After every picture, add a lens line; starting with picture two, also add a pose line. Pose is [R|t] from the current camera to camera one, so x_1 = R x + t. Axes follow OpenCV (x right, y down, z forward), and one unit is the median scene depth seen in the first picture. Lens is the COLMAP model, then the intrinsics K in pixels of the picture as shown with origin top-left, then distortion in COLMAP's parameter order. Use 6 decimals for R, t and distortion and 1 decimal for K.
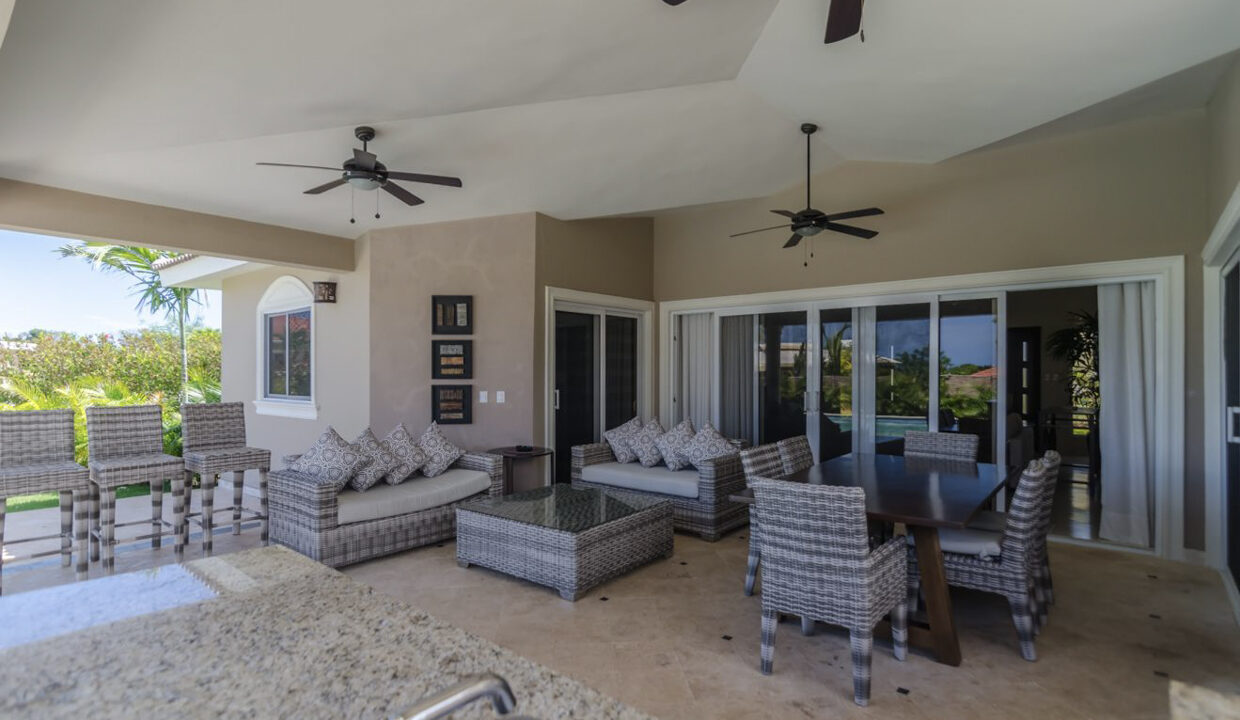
lens RADIAL K [[624.2, 0, 614.6], [0, 624.2, 377.9], [0, 0, 1]] dist [-0.001010, -0.000093]
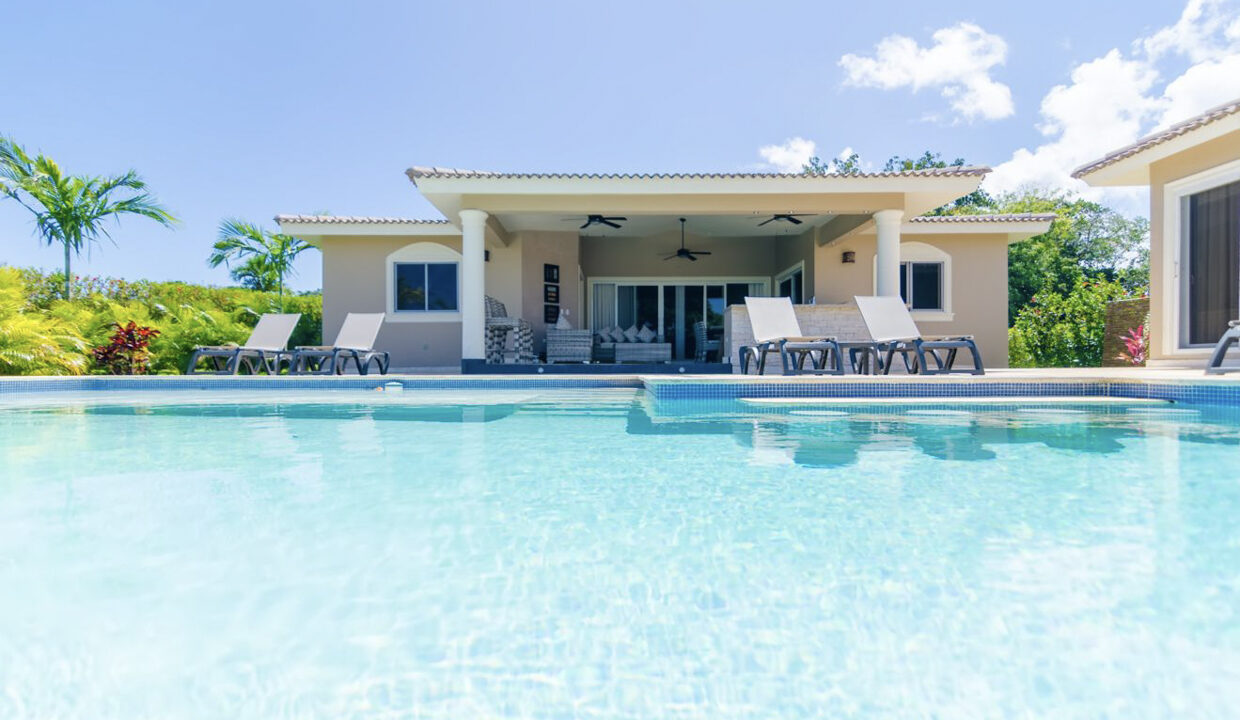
lens RADIAL K [[624.2, 0, 614.6], [0, 624.2, 377.9], [0, 0, 1]] dist [-0.001010, -0.000093]
pose [[0.771873, -0.008903, 0.635715, -1.500823], [0.004281, 0.999952, 0.008807, 0.250995], [-0.635763, -0.004077, 0.771874, -0.855782]]
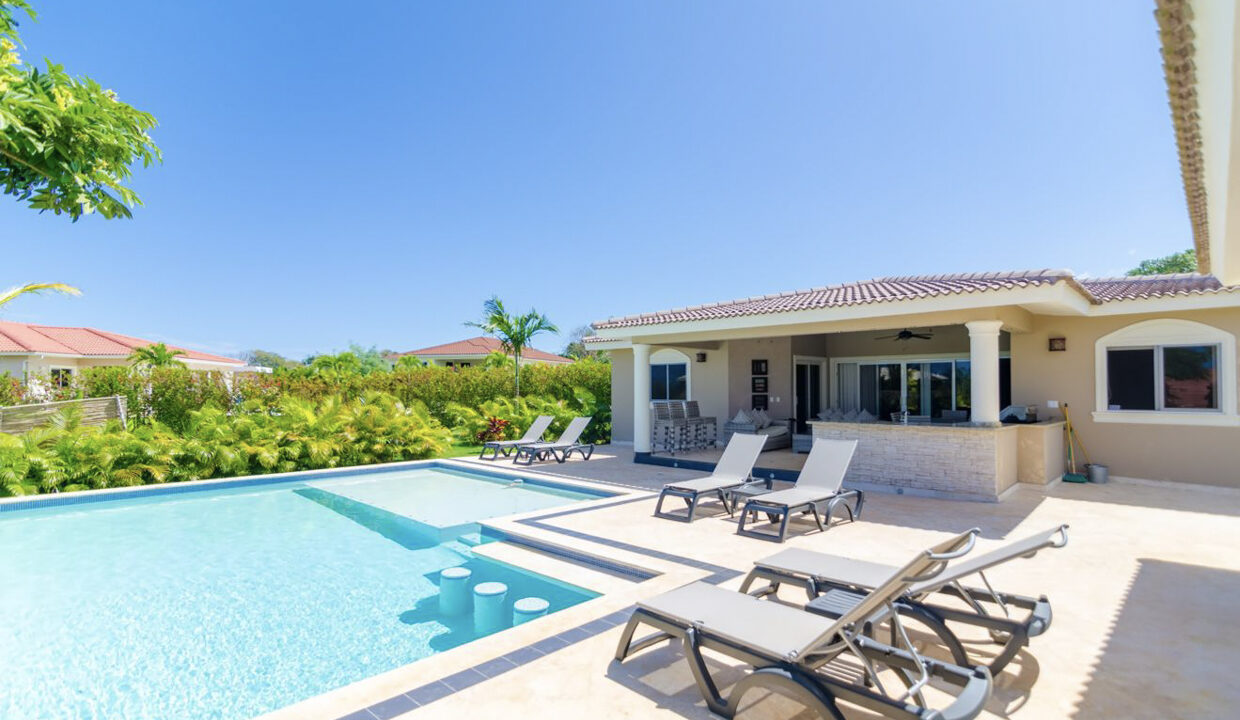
lens RADIAL K [[624.2, 0, 614.6], [0, 624.2, 377.9], [0, 0, 1]] dist [-0.001010, -0.000093]
pose [[0.998115, -0.004005, -0.061239, -0.695227], [0.002649, 0.999750, -0.022211, -0.002933], [0.061313, 0.022007, 0.997876, -1.576416]]
